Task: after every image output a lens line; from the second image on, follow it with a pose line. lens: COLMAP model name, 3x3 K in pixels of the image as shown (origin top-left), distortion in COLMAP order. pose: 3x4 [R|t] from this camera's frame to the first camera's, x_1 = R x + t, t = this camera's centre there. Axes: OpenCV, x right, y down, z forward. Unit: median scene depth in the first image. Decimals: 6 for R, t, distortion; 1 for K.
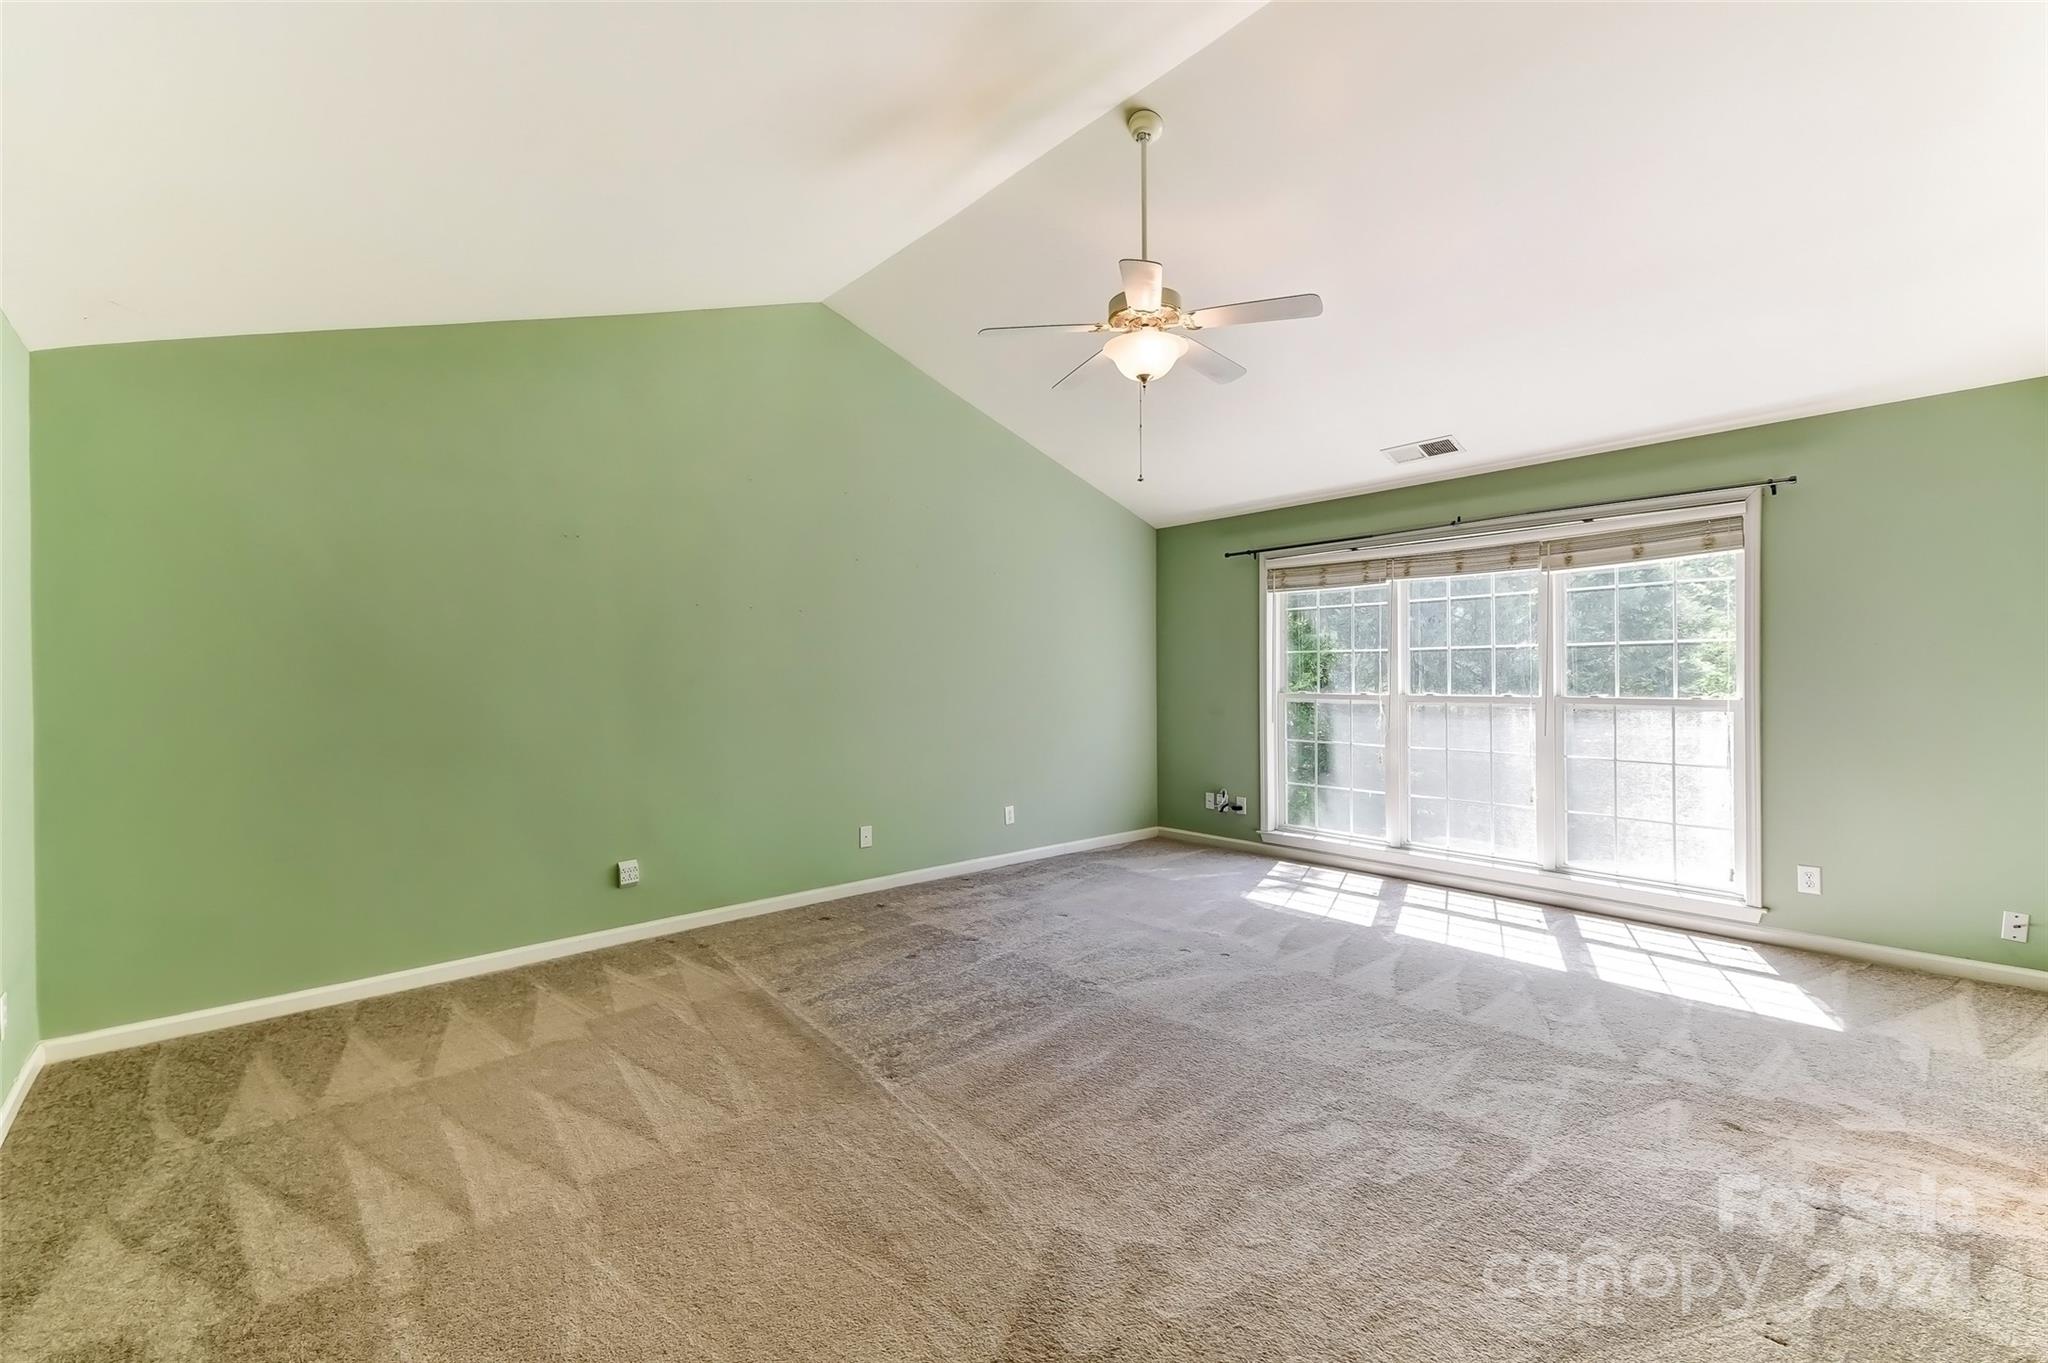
lens RADIAL K [[855.9, 0, 1002.8], [0, 855.9, 684.1], [0, 0, 1]] dist [0.022235, -0.000089]
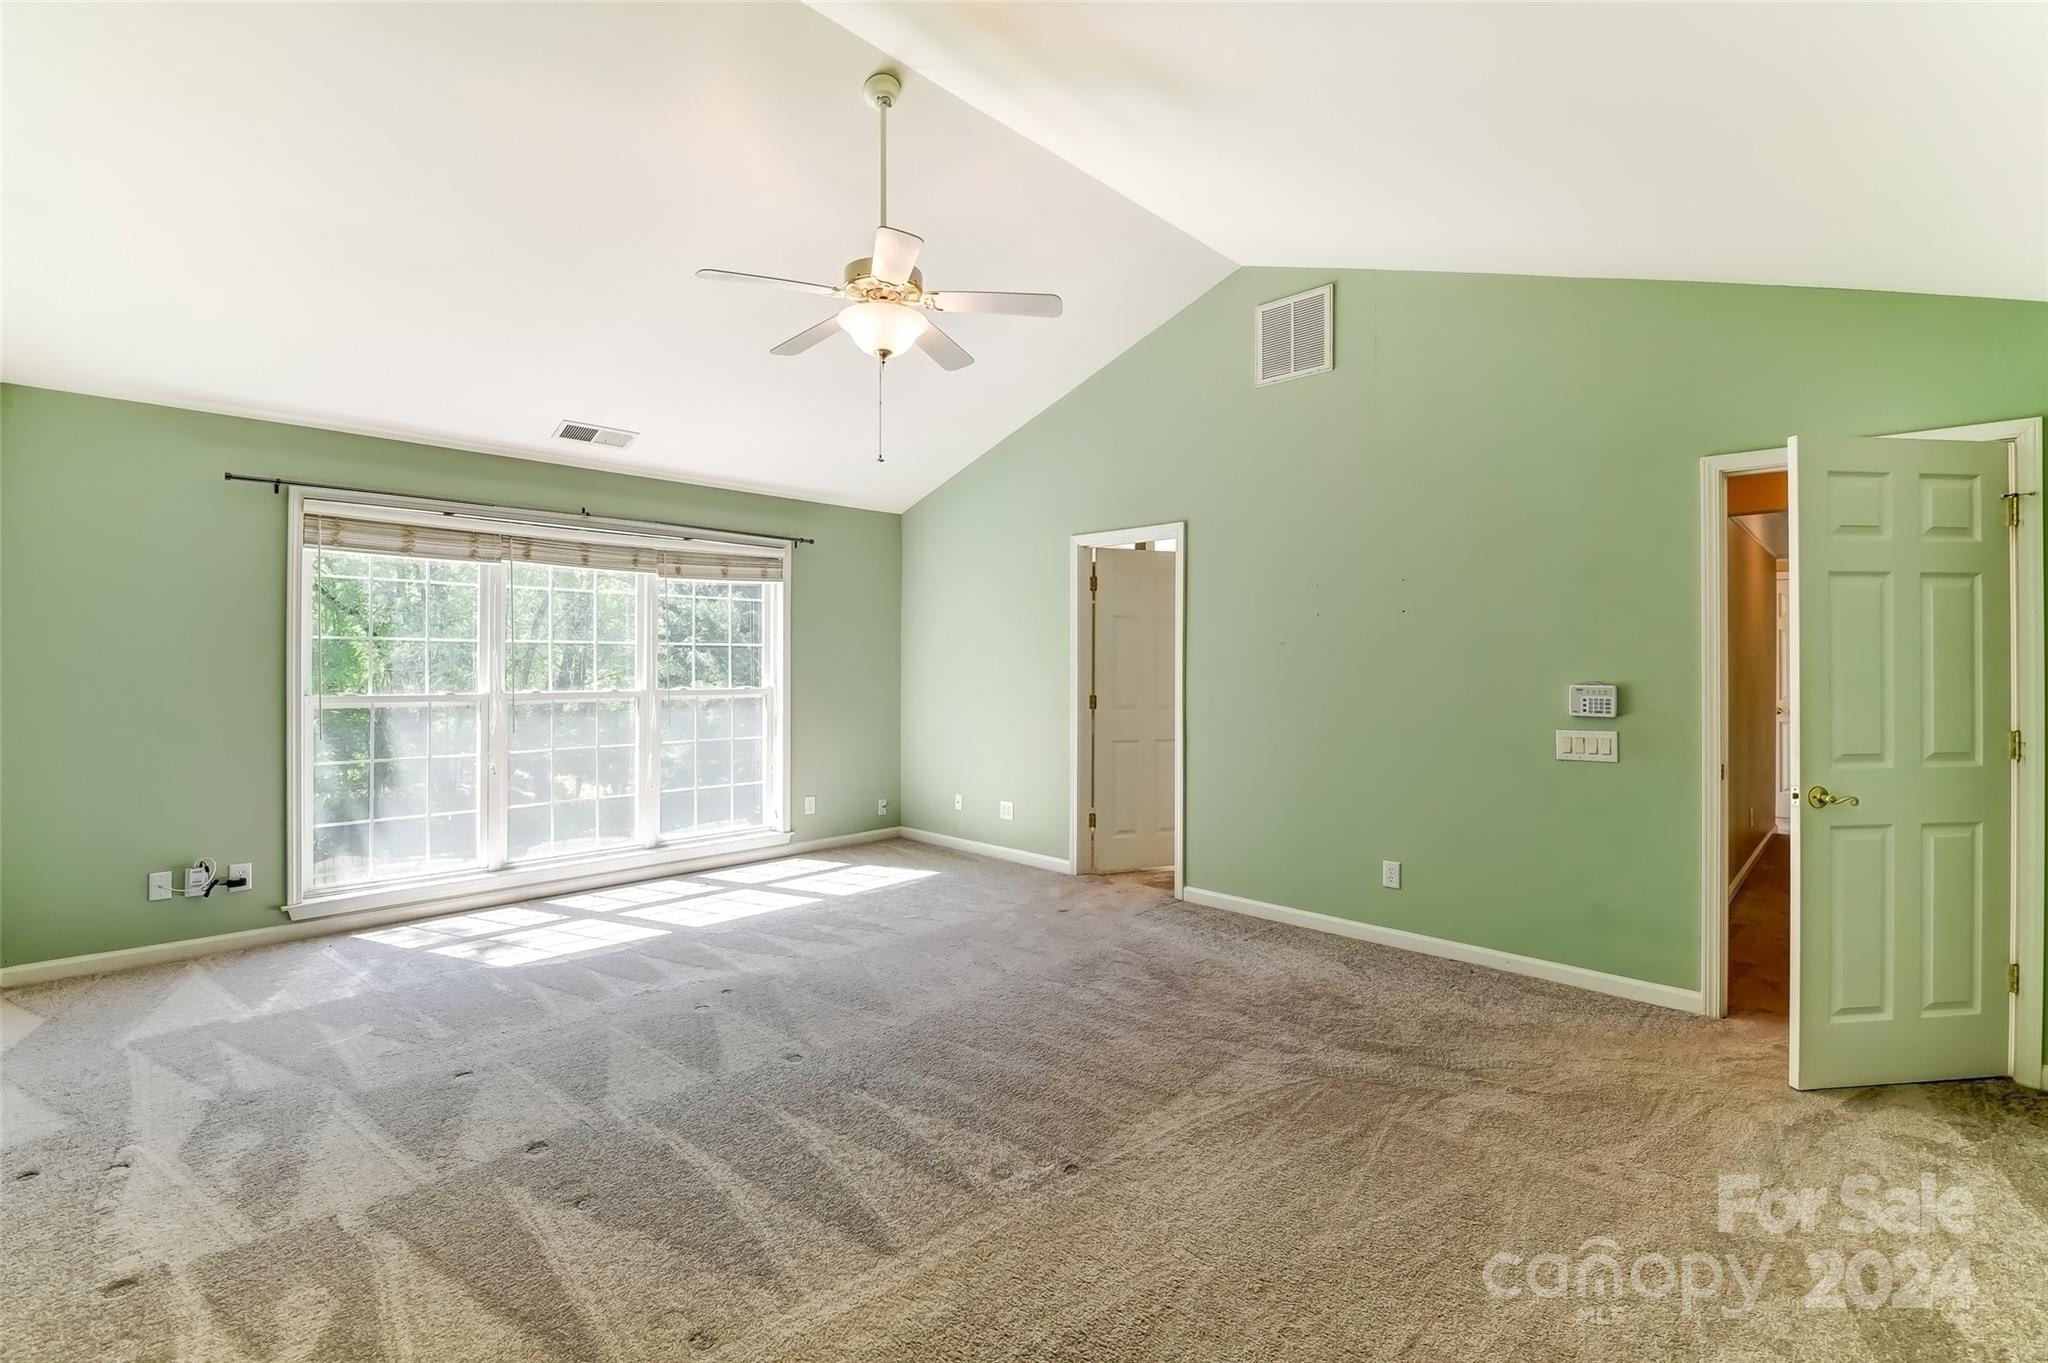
lens RADIAL K [[900.3, 0, 1021.2], [0, 900.3, 663.9], [0, 0, 1]] dist [-0.002572, -0.000879]
pose [[-0.074969, 0.007713, 0.997156, -0.490686], [0.009039, 0.999934, -0.007055, -0.006143], [-0.997145, 0.008484, -0.075033, 0.551885]]
